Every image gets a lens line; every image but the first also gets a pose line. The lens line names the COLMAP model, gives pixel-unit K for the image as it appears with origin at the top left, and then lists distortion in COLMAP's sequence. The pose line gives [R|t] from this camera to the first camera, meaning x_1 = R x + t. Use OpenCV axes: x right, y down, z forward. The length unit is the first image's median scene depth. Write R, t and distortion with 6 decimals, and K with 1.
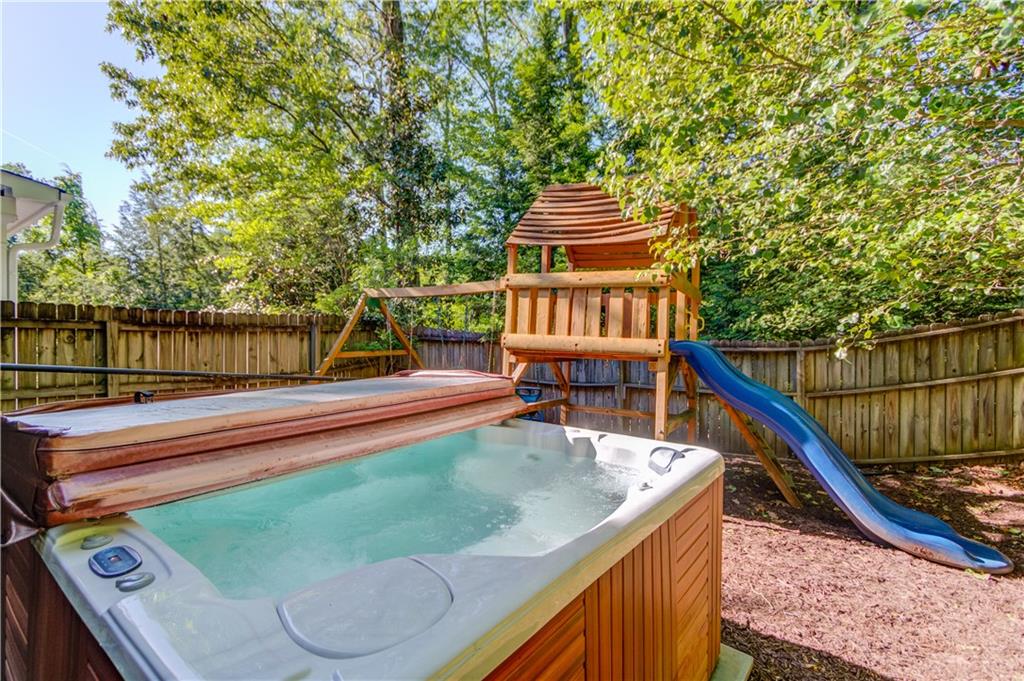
lens RADIAL K [[502.9, 0, 513.6], [0, 502.9, 344.0], [0, 0, 1]] dist [0.006448, -0.001064]
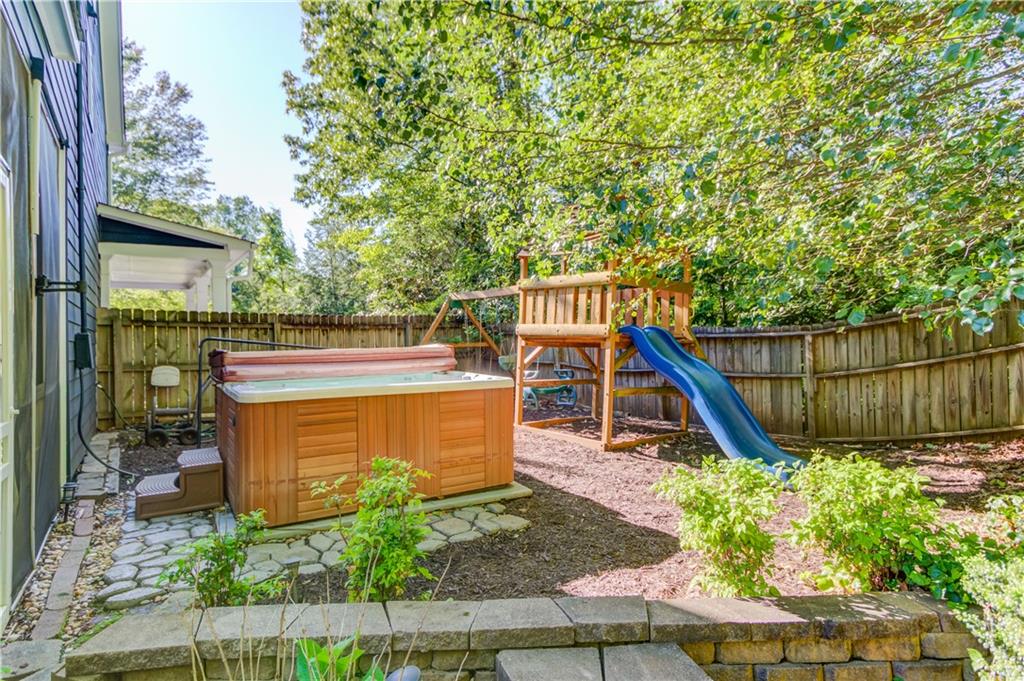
lens RADIAL K [[573.4, 0, 511.0], [0, 573.4, 340.7], [0, 0, 1]] dist [0.023893, 0.000811]
pose [[0.940025, -0.017600, -0.340651, 0.437846], [0.013772, 0.999812, -0.013651, 0.039145], [0.340827, 0.008141, 0.940091, -0.389807]]
